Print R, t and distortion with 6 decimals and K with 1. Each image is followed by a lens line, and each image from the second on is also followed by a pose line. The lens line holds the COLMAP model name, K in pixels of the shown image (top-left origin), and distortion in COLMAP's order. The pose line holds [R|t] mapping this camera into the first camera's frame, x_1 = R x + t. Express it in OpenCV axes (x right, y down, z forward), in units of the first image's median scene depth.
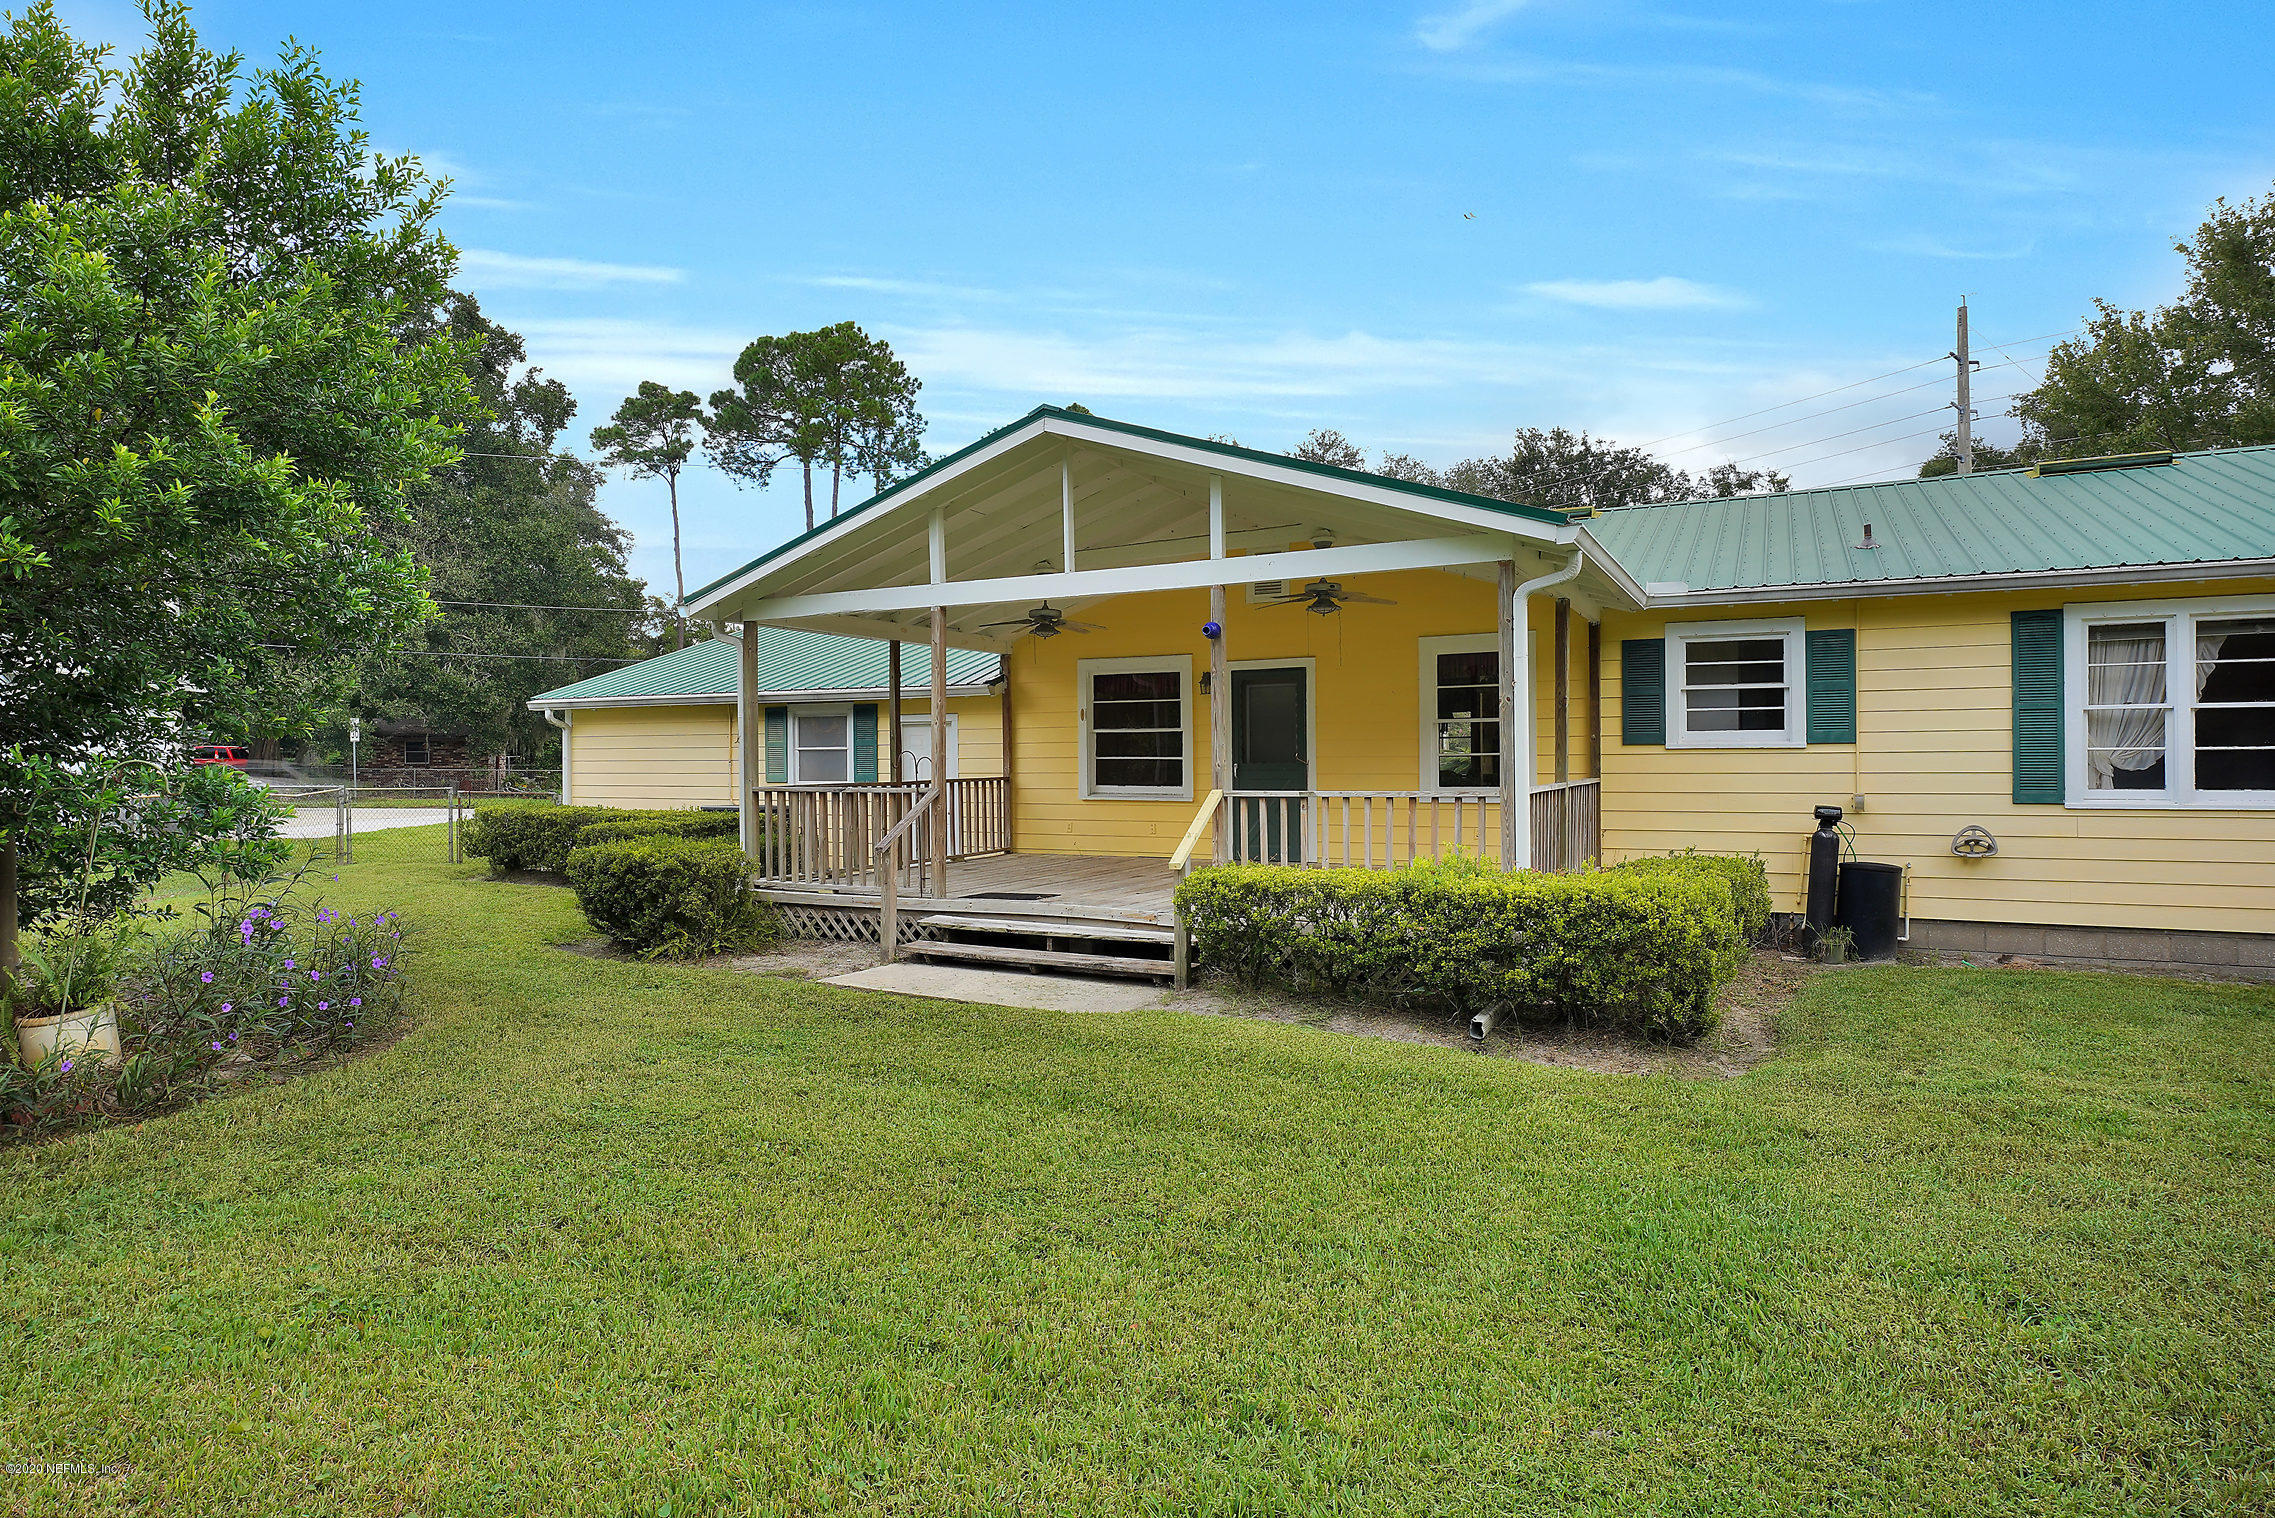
lens RADIAL K [[1296.7, 0, 1142.9], [0, 1296.7, 763.4], [0, 0, 1]] dist [0.000783, 0.000297]
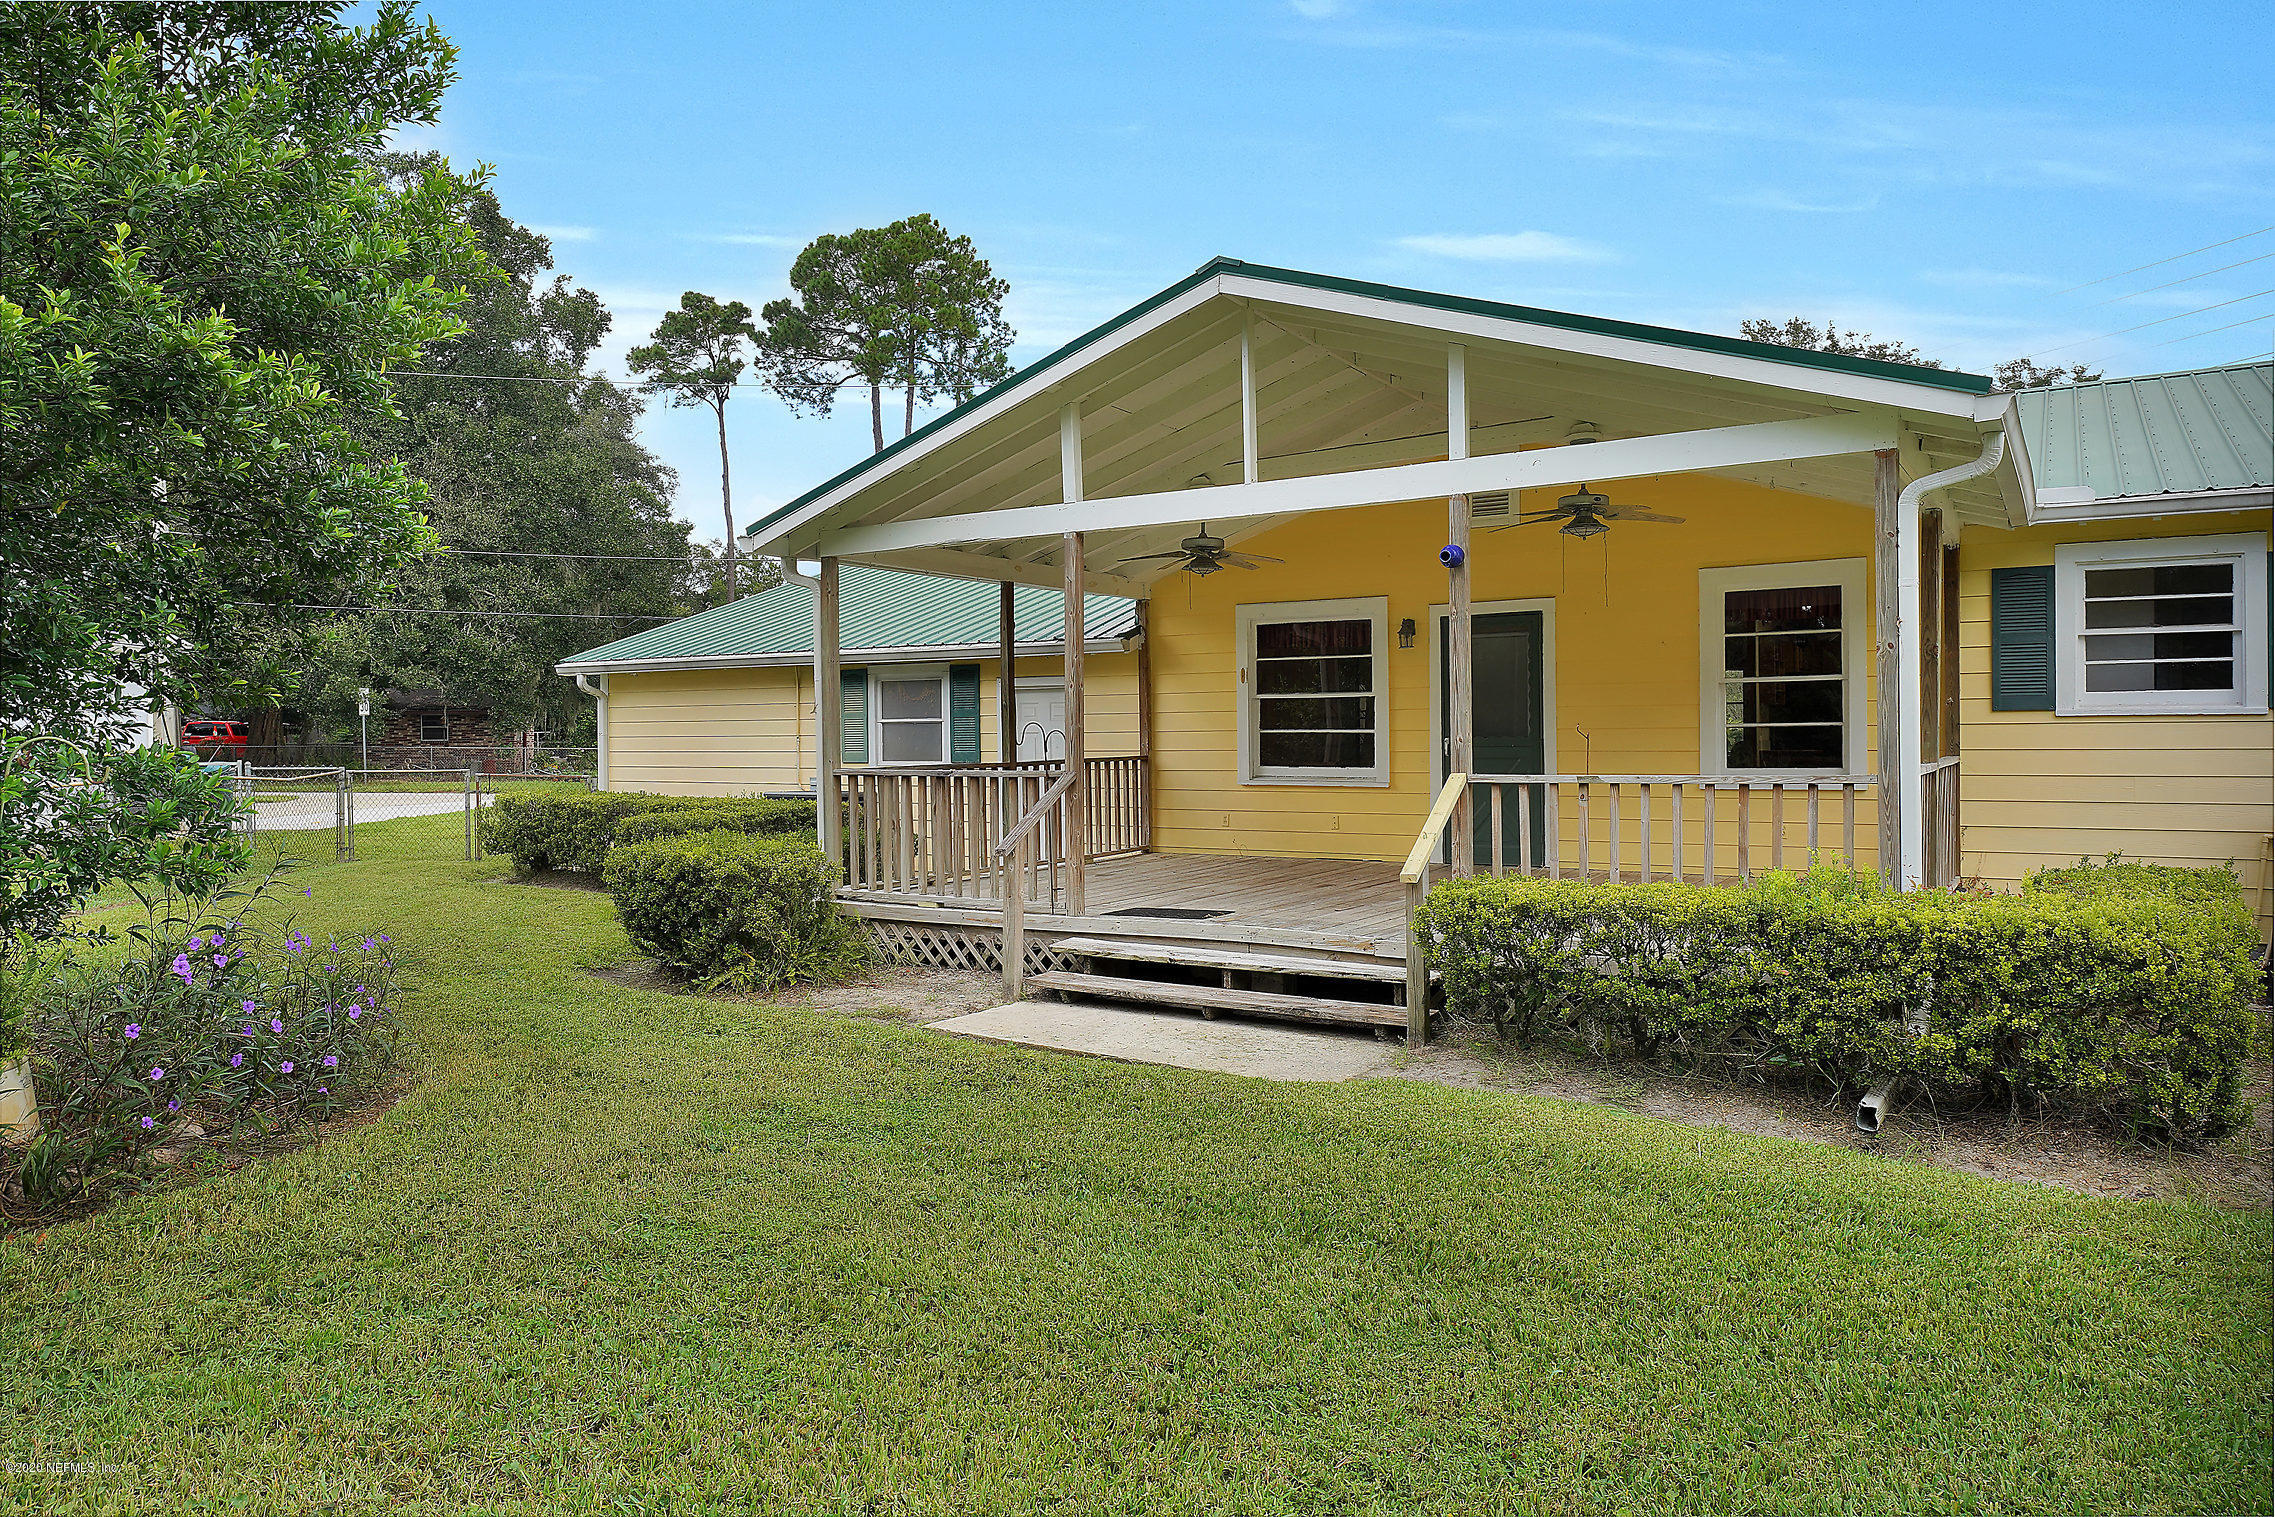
lens RADIAL K [[1534.0, 0, 1137.5], [0, 1534.0, 758.5], [0, 0, 1]] dist [0.000407, -0.001033]
pose [[0.996580, -0.001438, -0.082619, -0.043172], [0.002503, 0.999915, 0.012791, 0.000234], [0.082593, -0.012954, 0.996499, 0.097376]]
